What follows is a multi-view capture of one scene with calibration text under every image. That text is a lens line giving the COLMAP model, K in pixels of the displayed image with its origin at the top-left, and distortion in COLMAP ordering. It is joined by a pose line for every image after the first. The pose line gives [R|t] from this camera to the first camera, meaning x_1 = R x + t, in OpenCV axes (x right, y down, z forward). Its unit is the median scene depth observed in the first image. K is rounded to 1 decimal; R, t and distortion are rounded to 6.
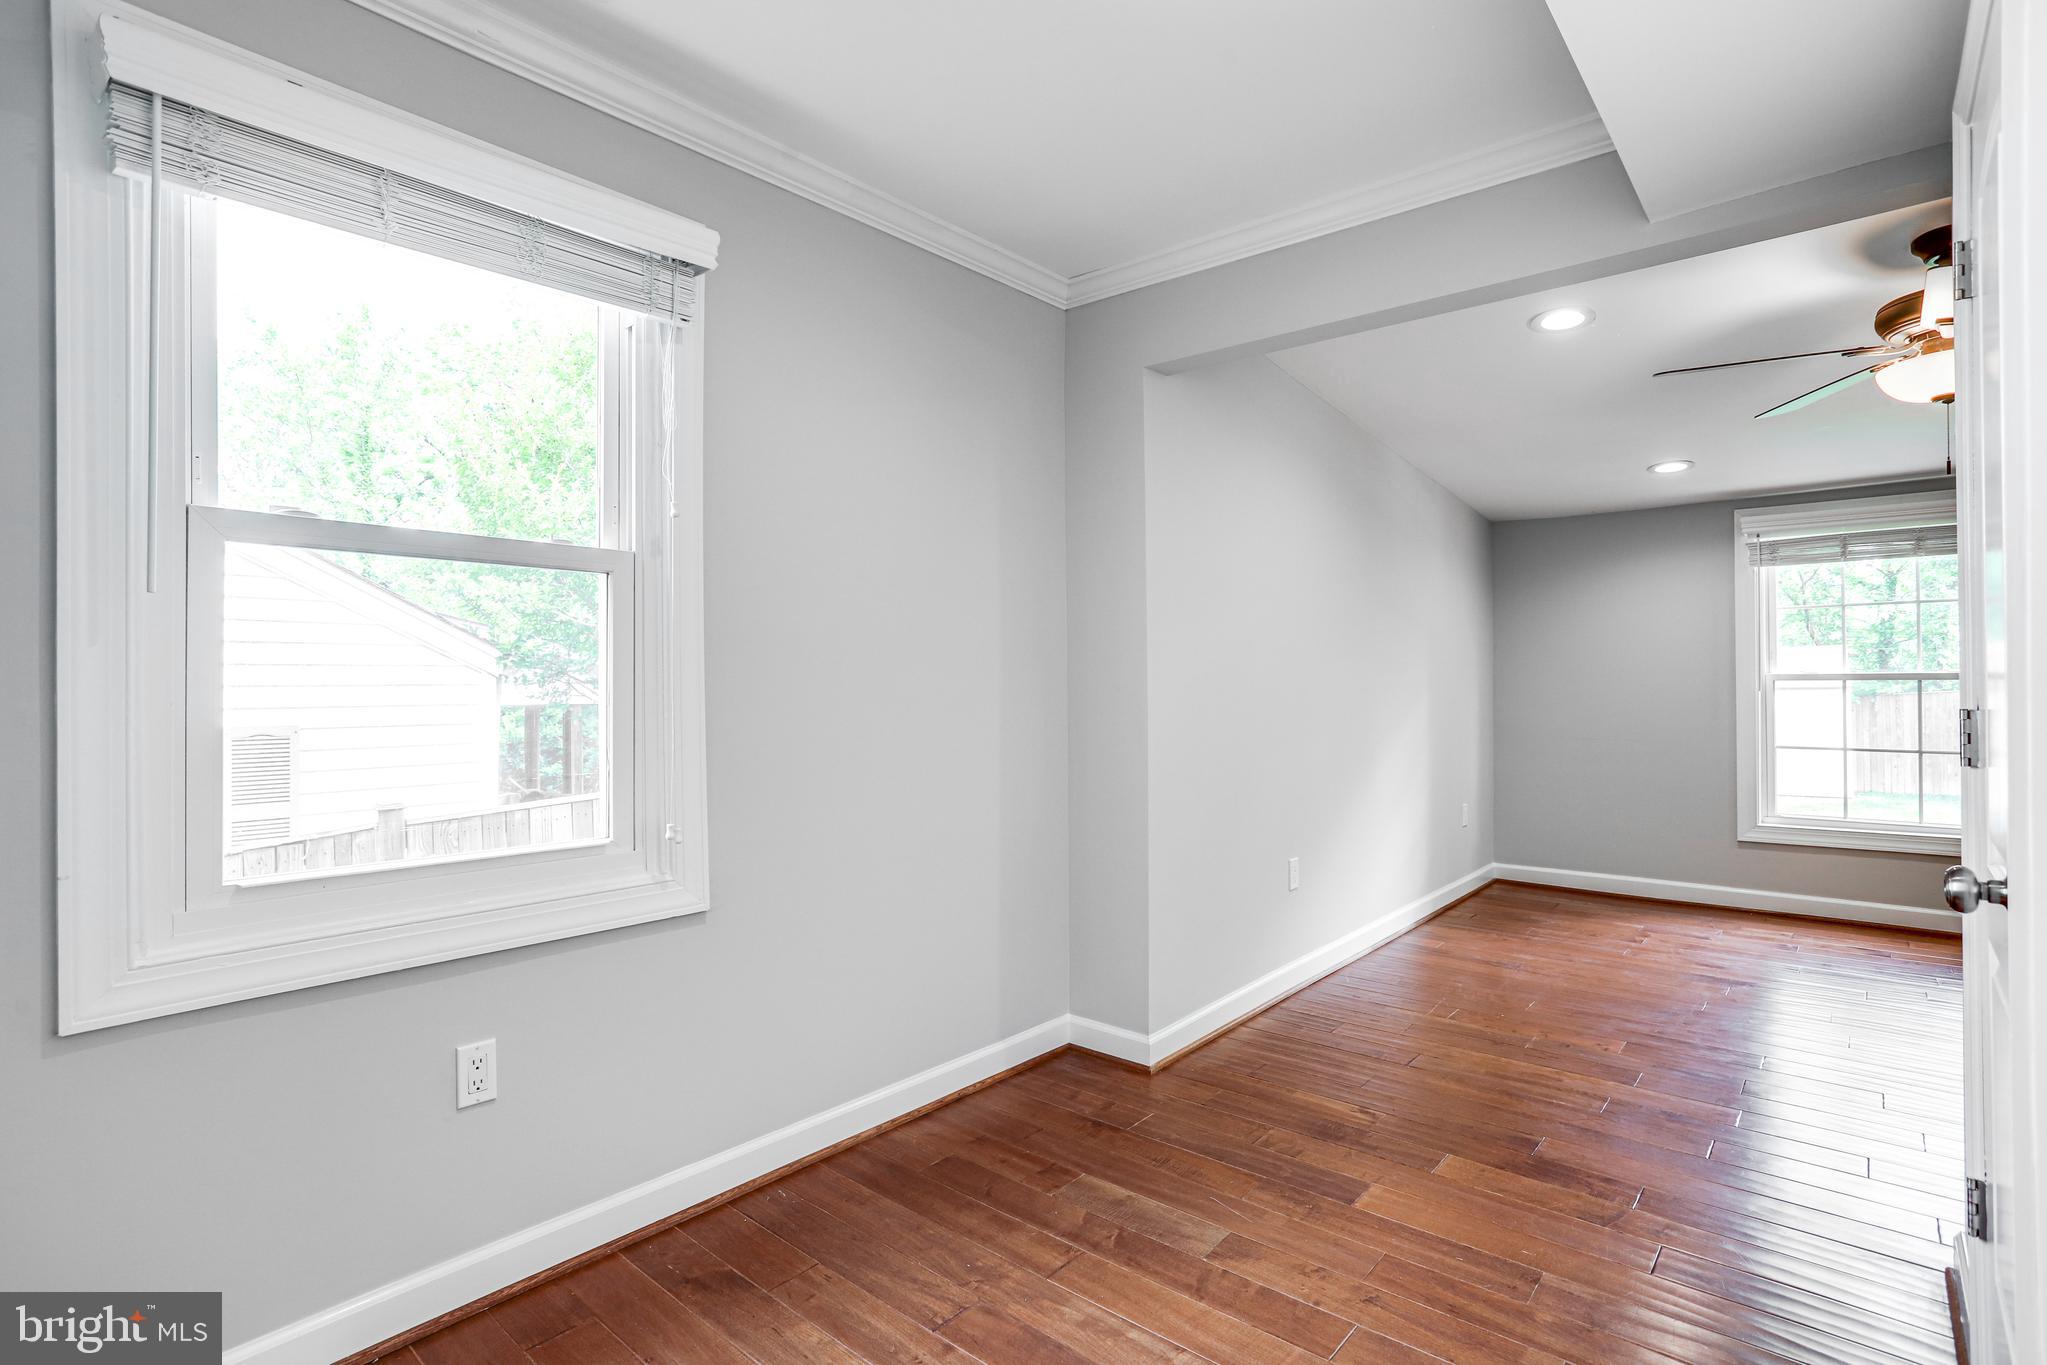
lens RADIAL K [[999.0, 0, 1023.5], [0, 999.0, 682.5], [0, 0, 1]] dist [-0.046506, 0.022181]
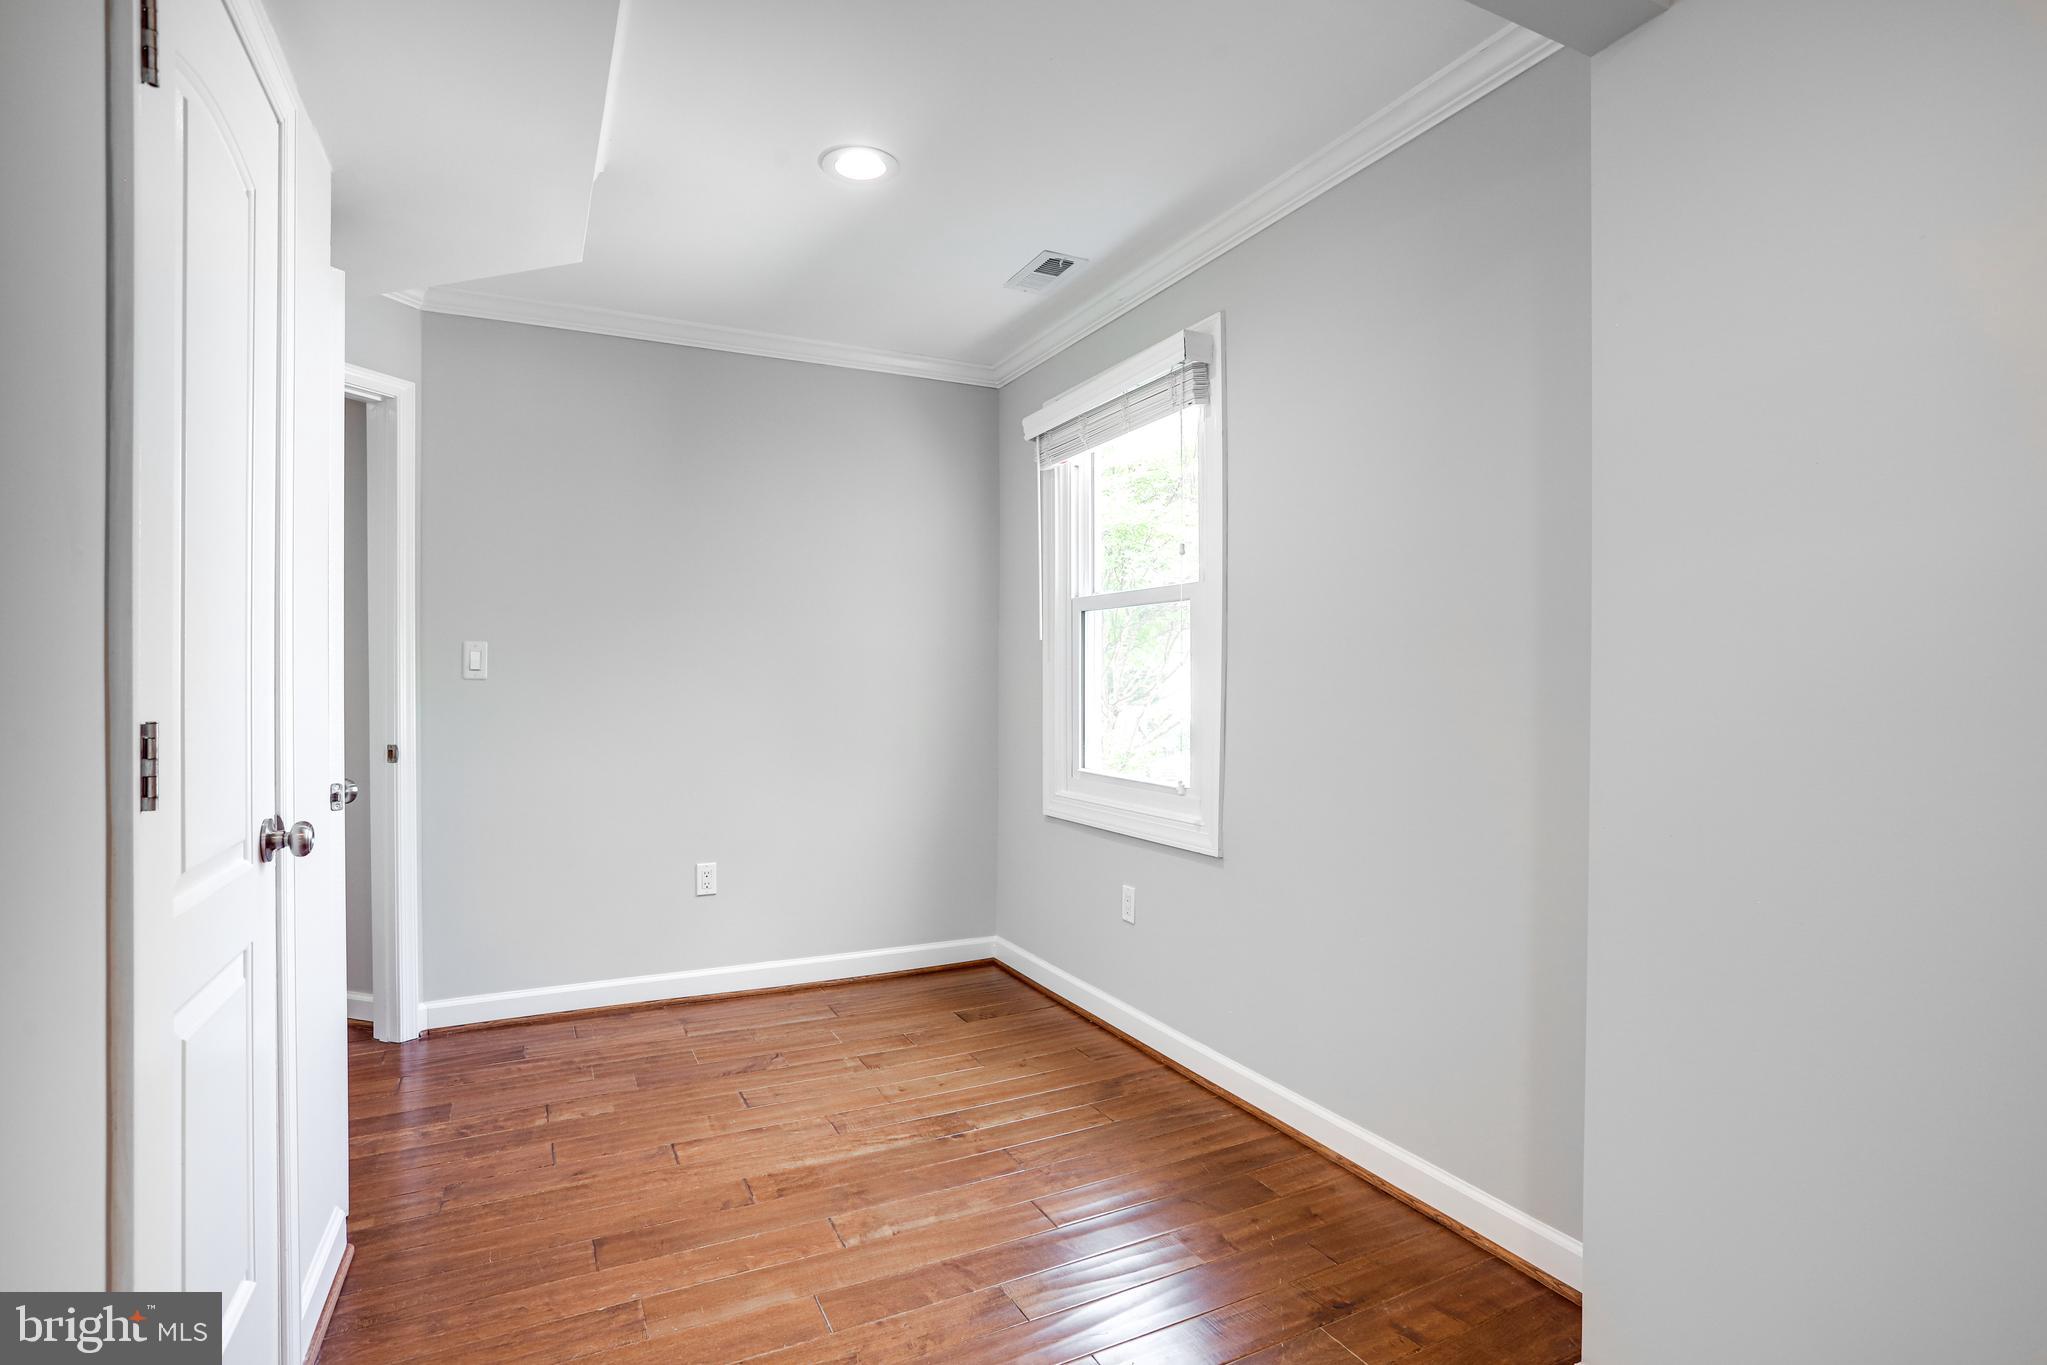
lens RADIAL K [[999.0, 0, 1023.5], [0, 999.0, 682.5], [0, 0, 1]] dist [-0.046506, 0.022181]
pose [[-0.375332, 0.004556, -0.926879, 1.147198], [0.003895, 0.999987, 0.003338, 0.003944], [0.926882, -0.002357, -0.375345, 1.510478]]
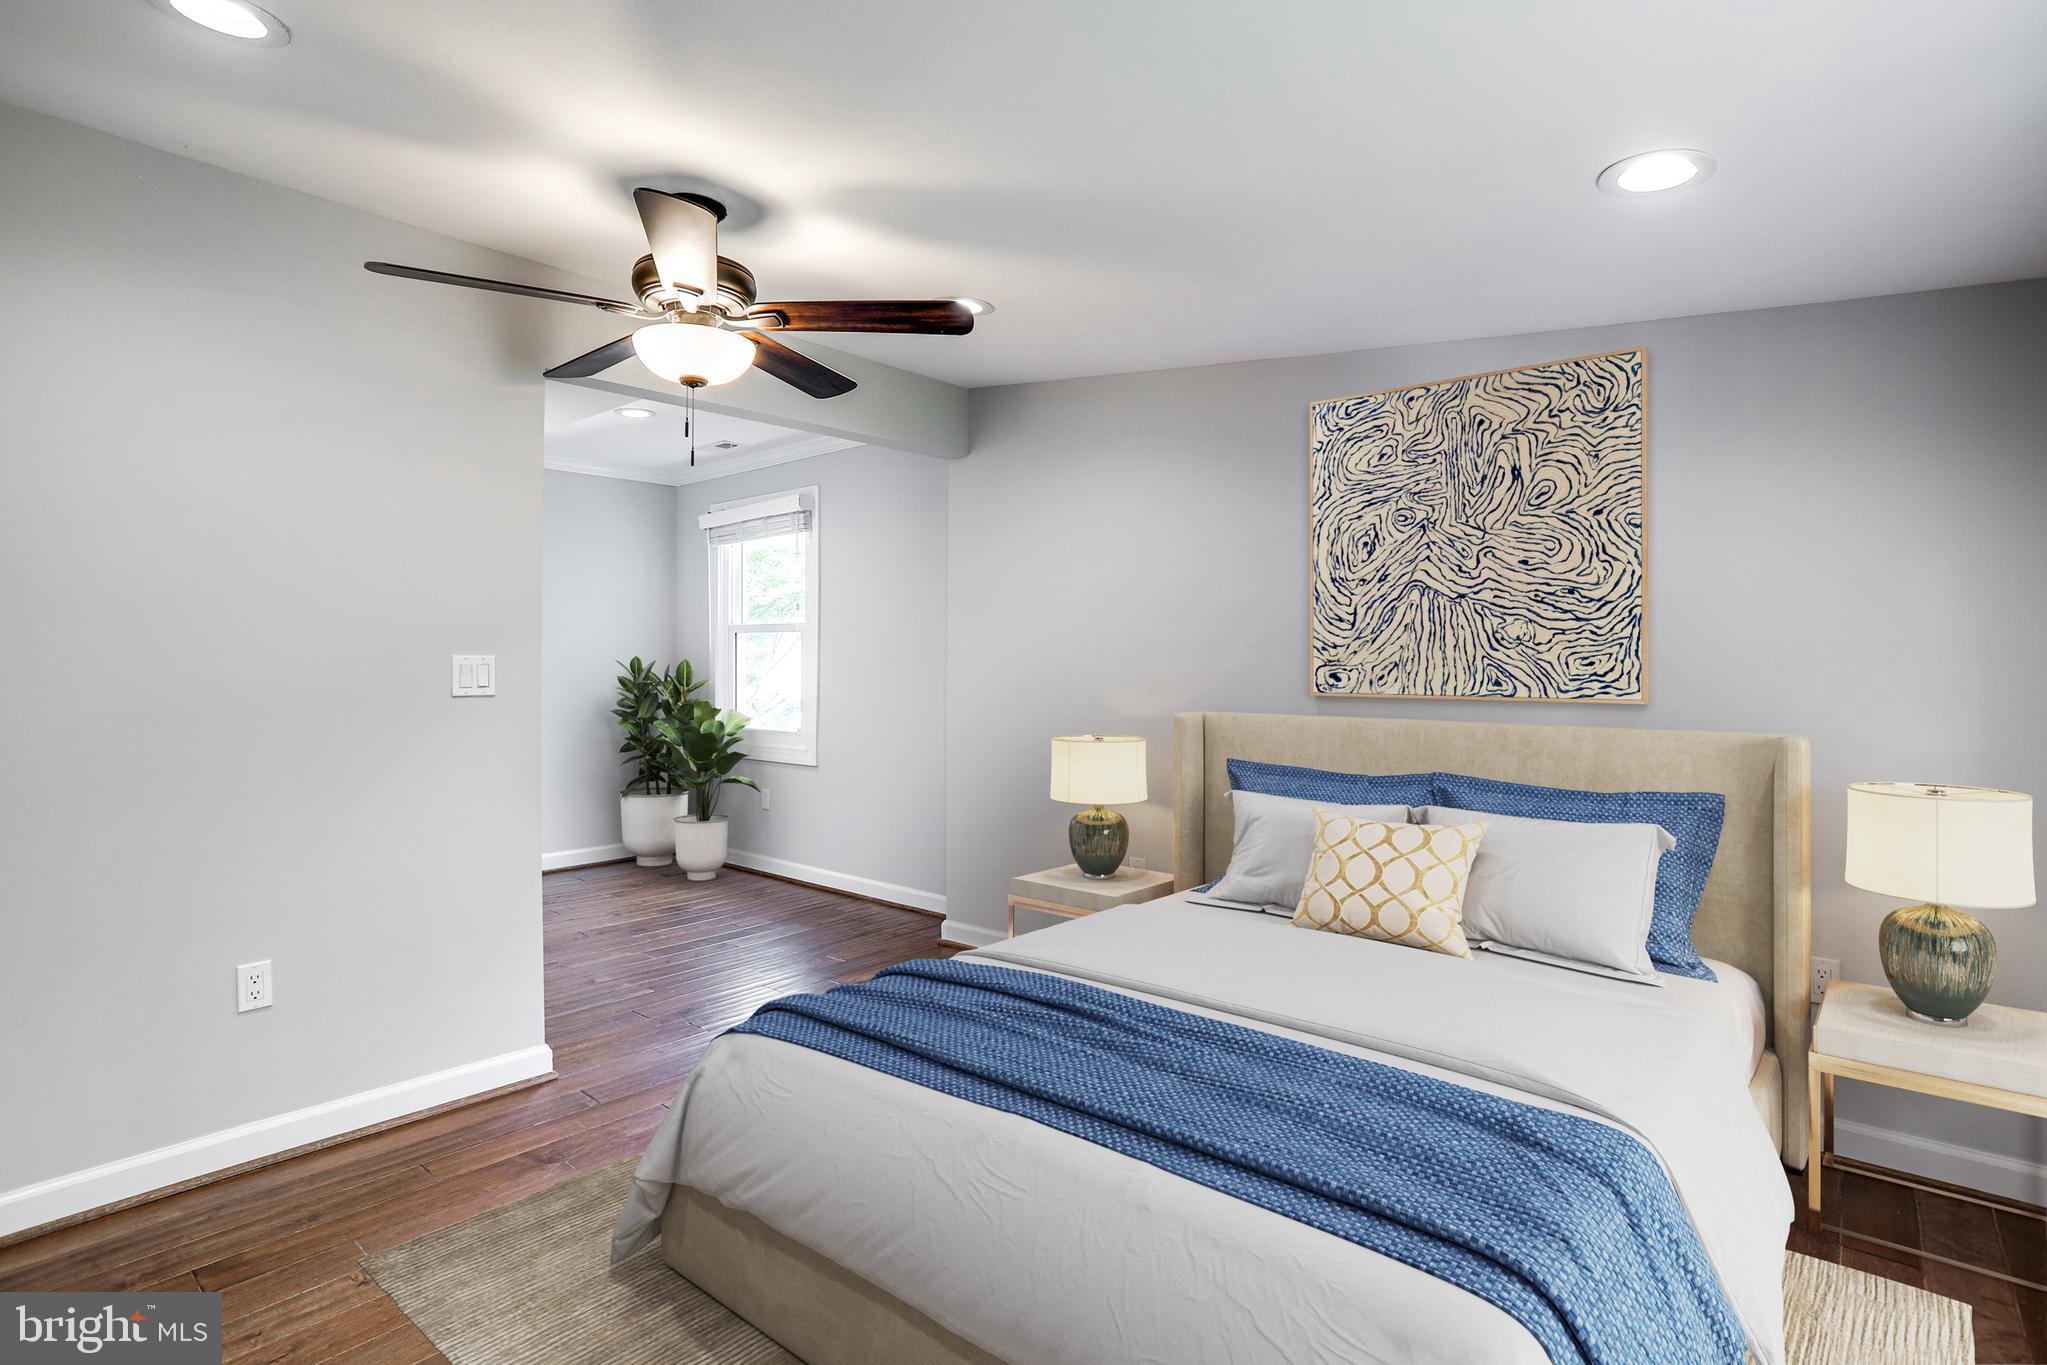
lens RADIAL K [[999.0, 0, 1023.5], [0, 999.0, 682.5], [0, 0, 1]] dist [-0.046506, 0.022181]
pose [[0.002470, 0.019837, -0.999800, 2.502564], [-0.001051, 0.999803, 0.019834, -0.035325], [0.999996, 0.001002, 0.002490, 1.805922]]
